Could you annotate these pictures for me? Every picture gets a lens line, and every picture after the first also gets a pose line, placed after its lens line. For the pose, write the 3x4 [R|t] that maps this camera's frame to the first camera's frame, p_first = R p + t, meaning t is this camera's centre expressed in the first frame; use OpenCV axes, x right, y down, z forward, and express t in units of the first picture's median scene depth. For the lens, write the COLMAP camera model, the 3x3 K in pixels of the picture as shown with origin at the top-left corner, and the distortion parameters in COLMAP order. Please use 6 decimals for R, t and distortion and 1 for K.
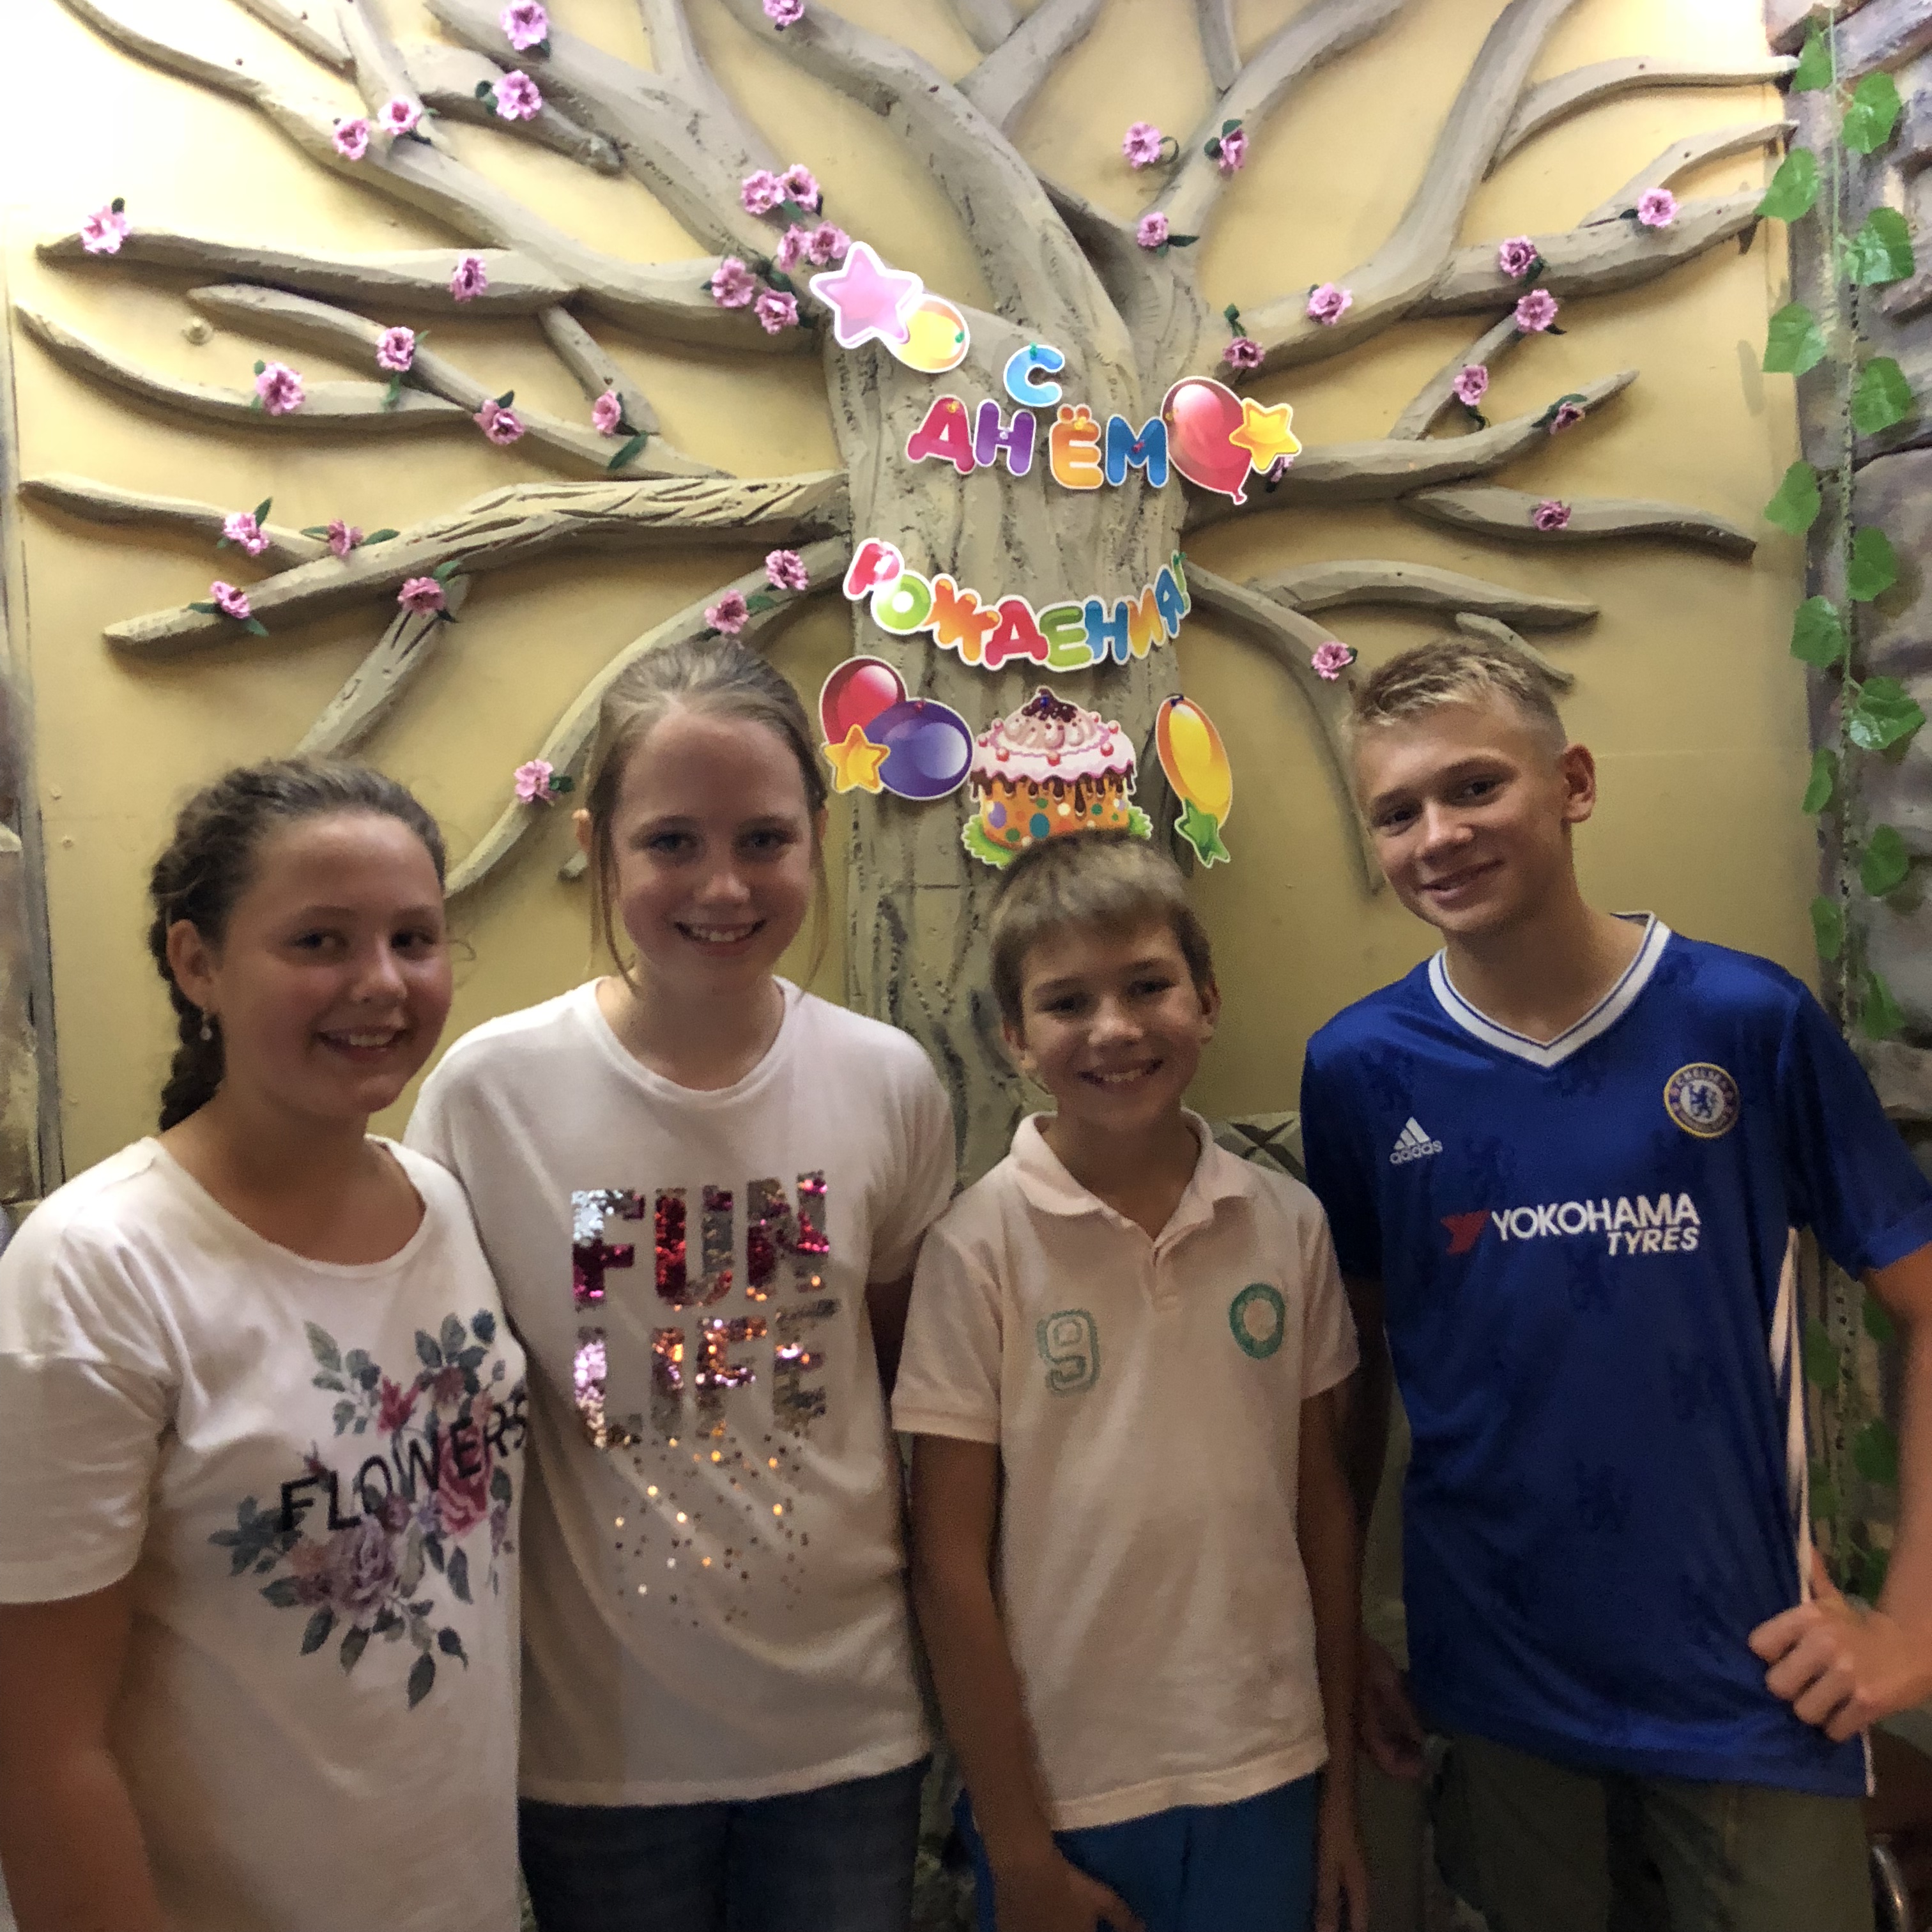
lens RADIAL K [[2141.9, 0, 959.1], [0, 2141.9, 942.8], [0, 0, 1]] dist [0.032324, -0.037177]
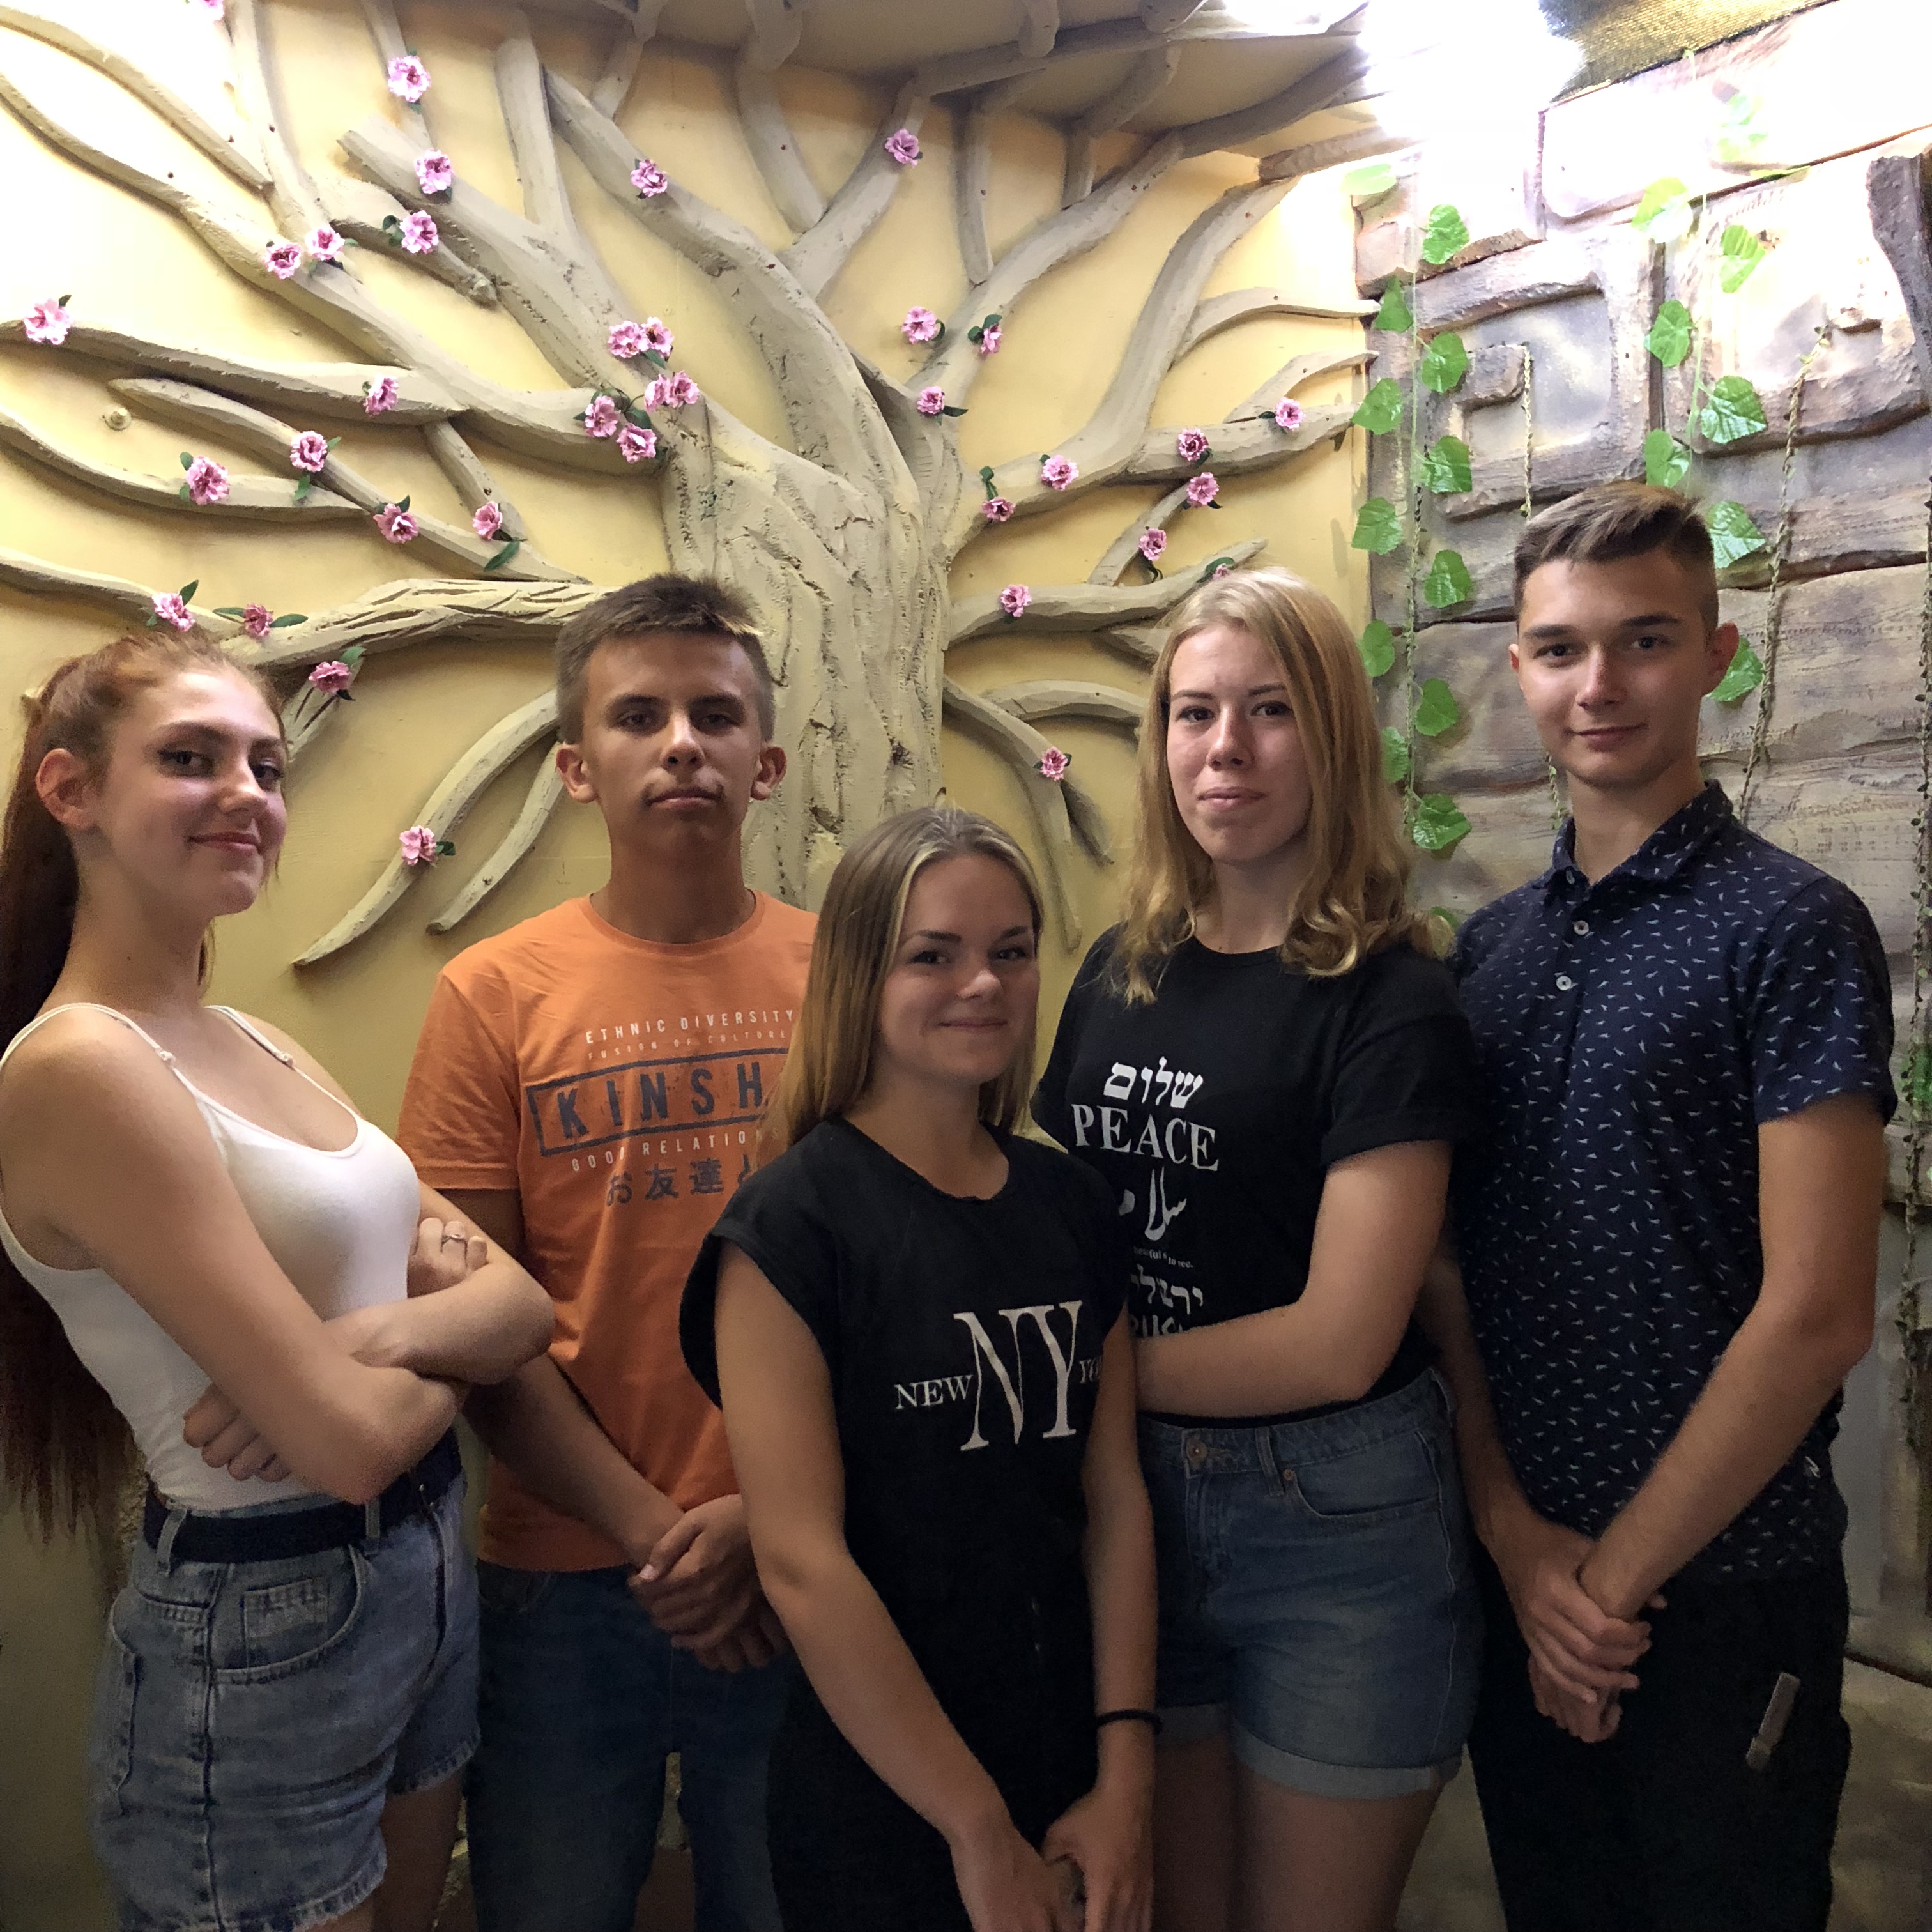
lens RADIAL K [[2141.9, 0, 959.1], [0, 2141.9, 942.8], [0, 0, 1]] dist [0.032324, -0.037177]
pose [[0.945473, 0.019820, 0.325095, -0.288366], [-0.022812, 0.999725, 0.005395, -0.036331], [-0.324899, -0.012517, 0.945666, -0.147569]]
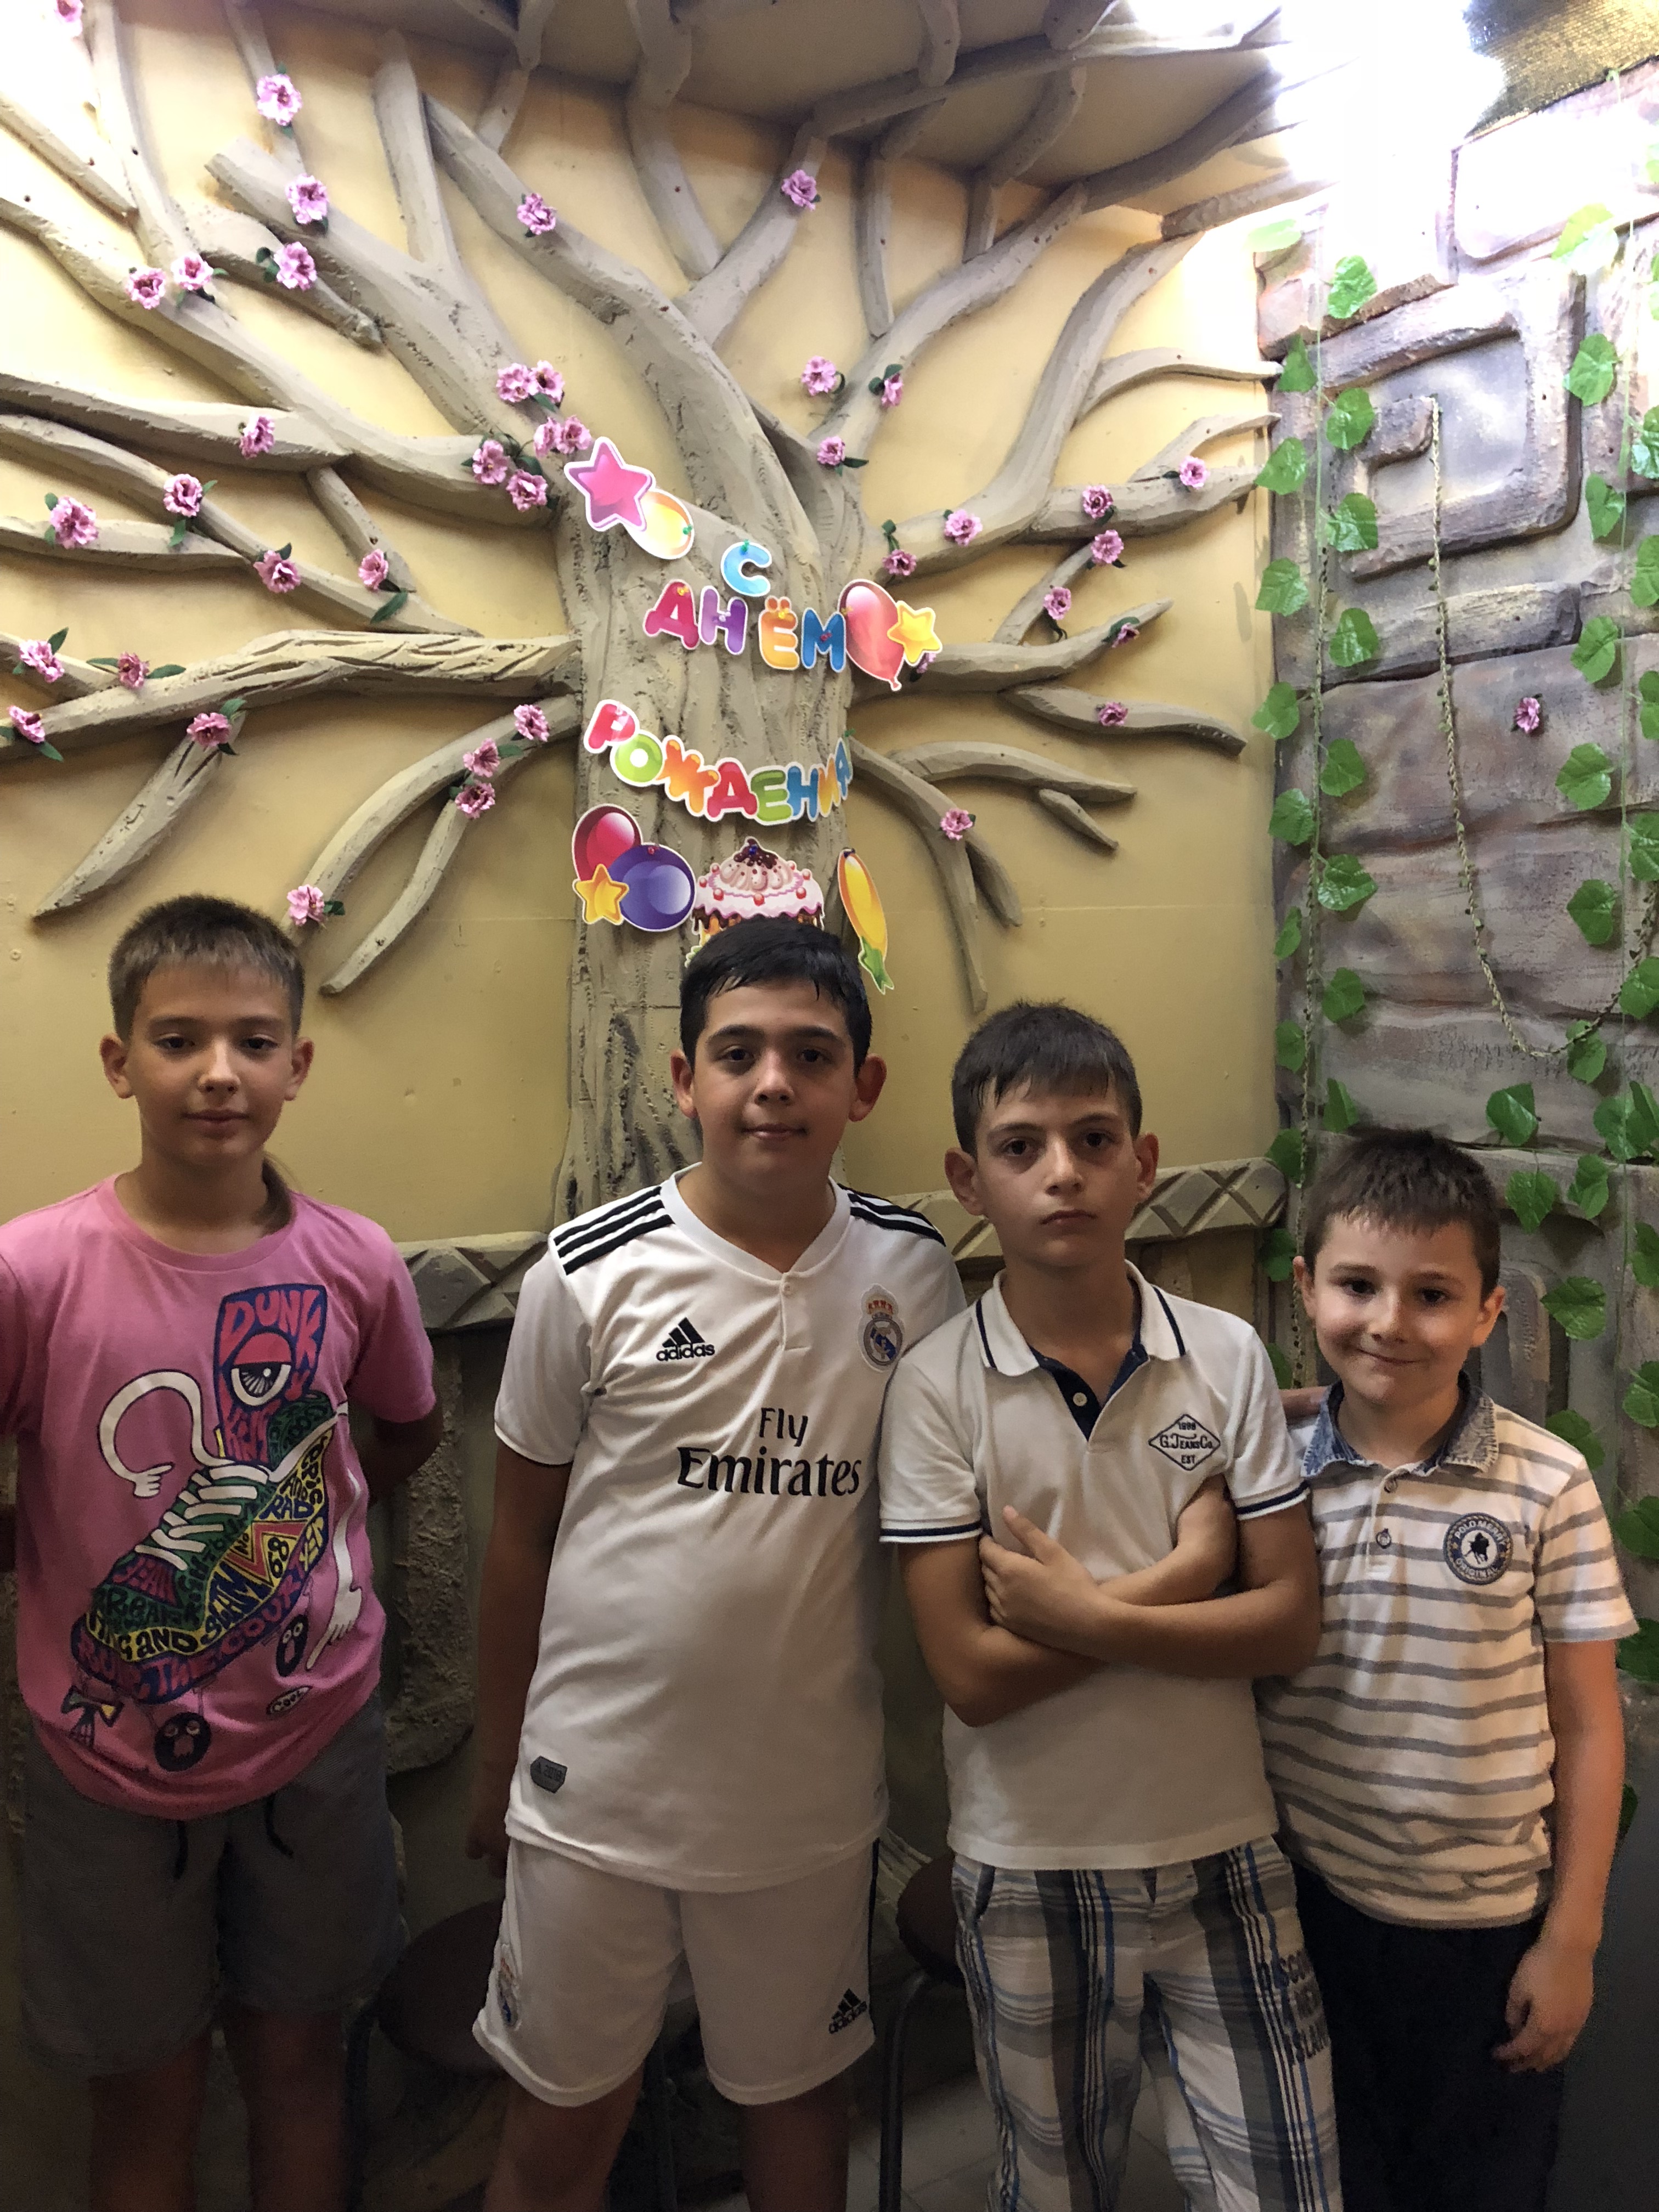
lens RADIAL K [[1845.6, 0, 829.0], [0, 1845.6, 1094.5], [0, 0, 1]] dist [-0.013520, 0.059421]
pose [[0.954083, 0.001864, 0.299536, -0.220854], [-0.014755, 0.999059, 0.040781, -0.020719], [-0.299179, -0.043328, 0.953213, 0.020801]]
